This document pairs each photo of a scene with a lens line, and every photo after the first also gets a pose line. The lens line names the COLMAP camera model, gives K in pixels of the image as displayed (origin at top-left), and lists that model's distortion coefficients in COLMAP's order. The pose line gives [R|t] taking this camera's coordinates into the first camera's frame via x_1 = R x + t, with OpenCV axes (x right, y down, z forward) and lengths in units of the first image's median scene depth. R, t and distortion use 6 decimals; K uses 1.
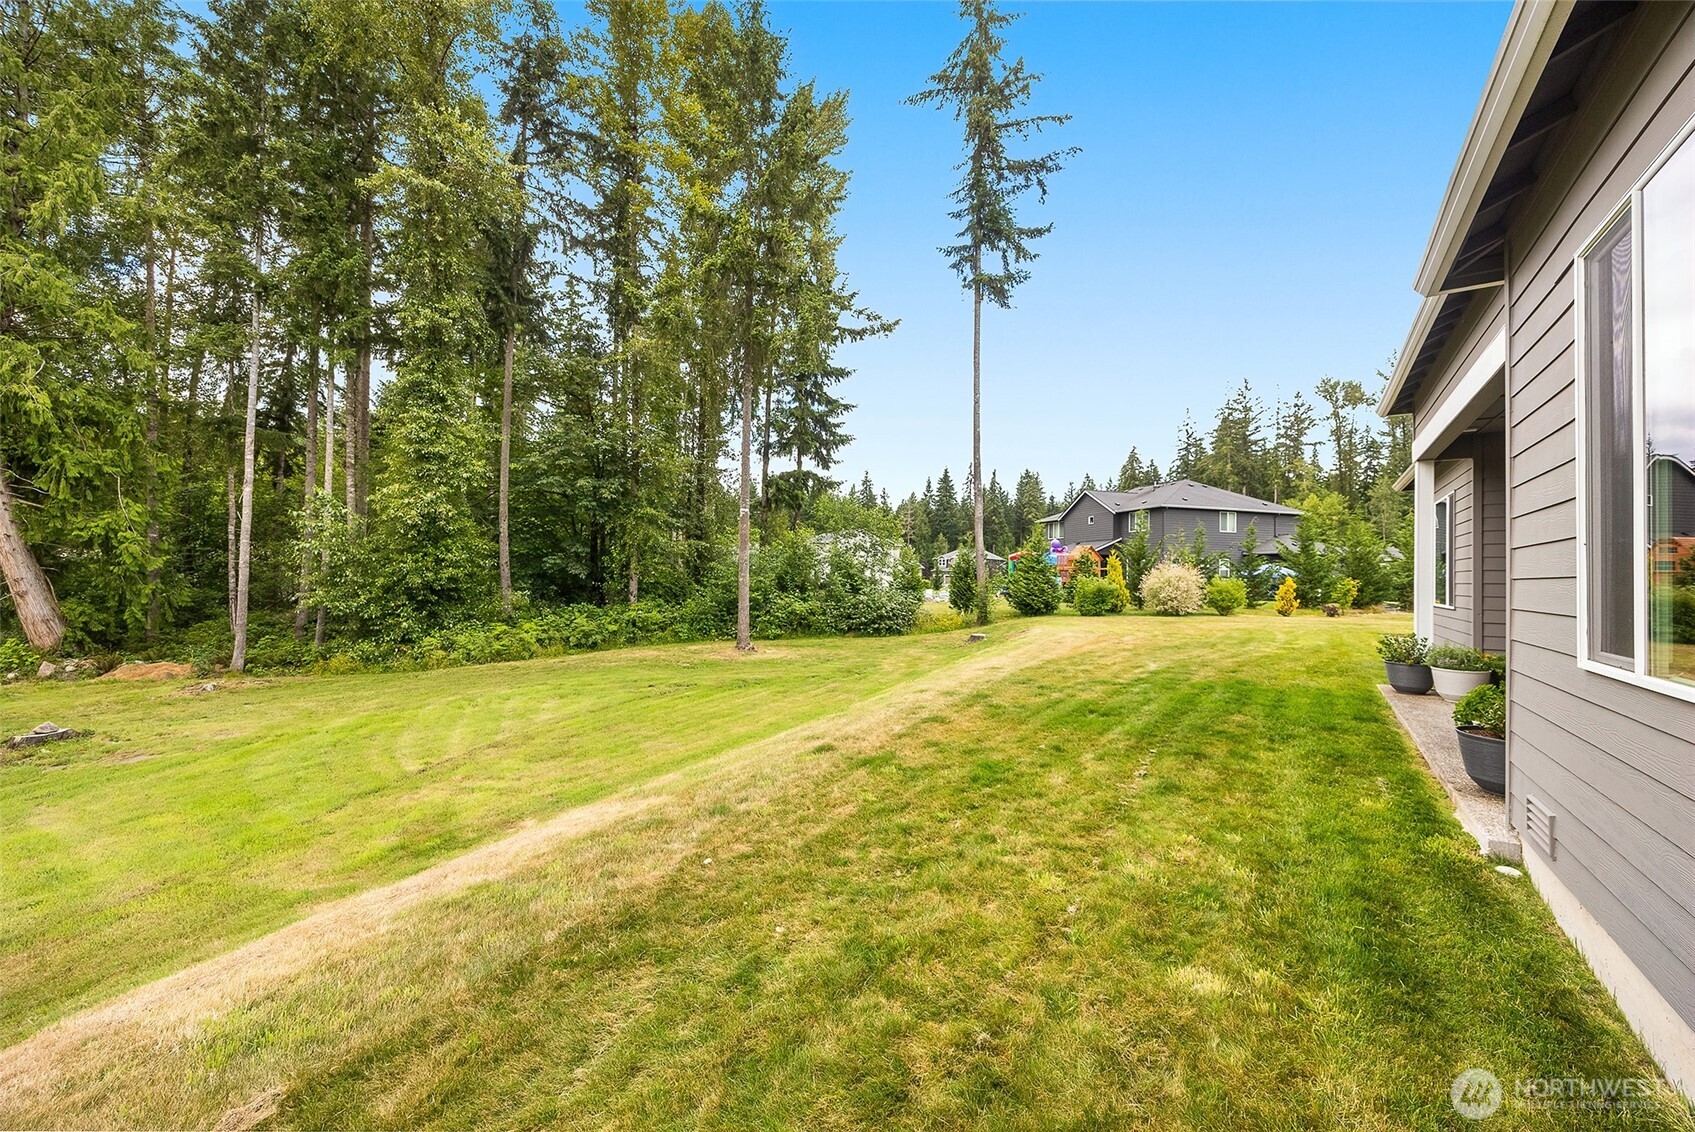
lens RADIAL K [[666.6, 0, 853.7], [0, 666.6, 575.7], [0, 0, 1]] dist [0.000265, -0.000007]
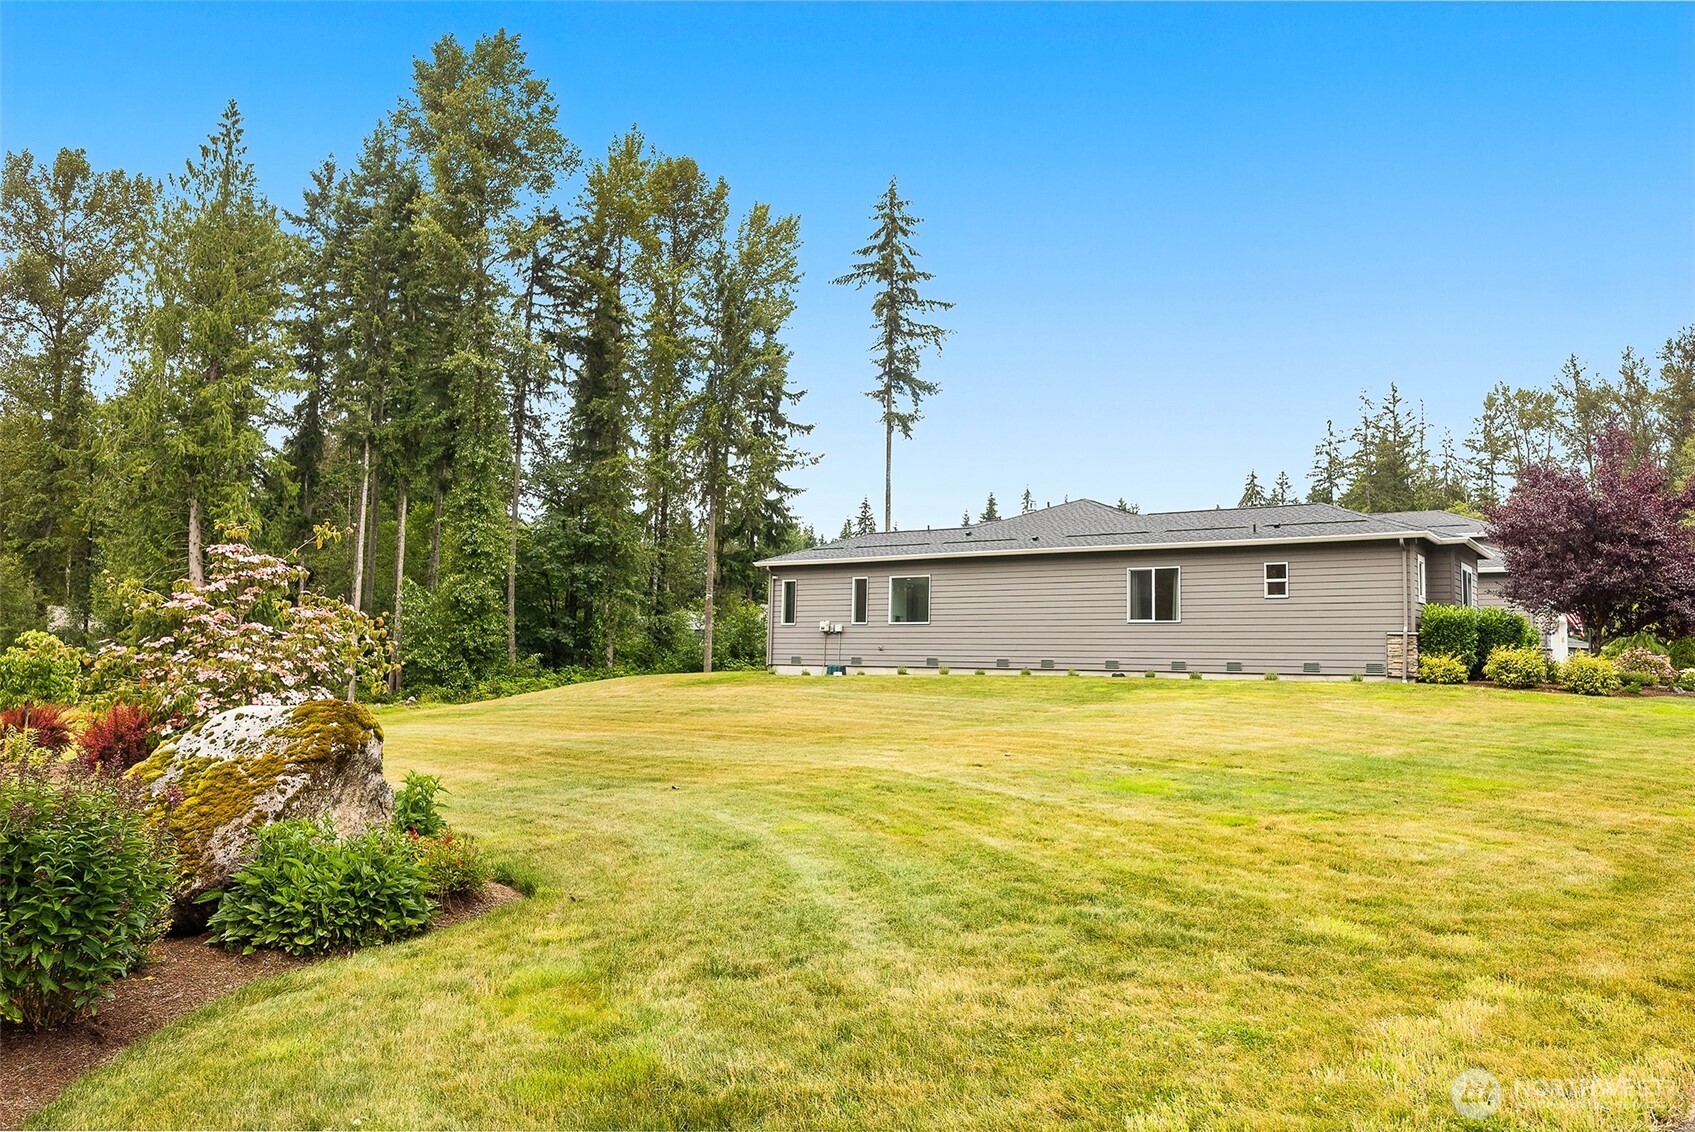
lens RADIAL K [[1241.1, 0, 847.5], [0, 1241.1, 566.0], [0, 0, 1]] dist [-0.002767, -0.000306]
pose [[0.999880, 0.005187, -0.014611, 0.141701], [-0.006422, 0.996290, -0.085818, 0.053859], [0.014112, 0.085901, 0.996204, -1.372461]]
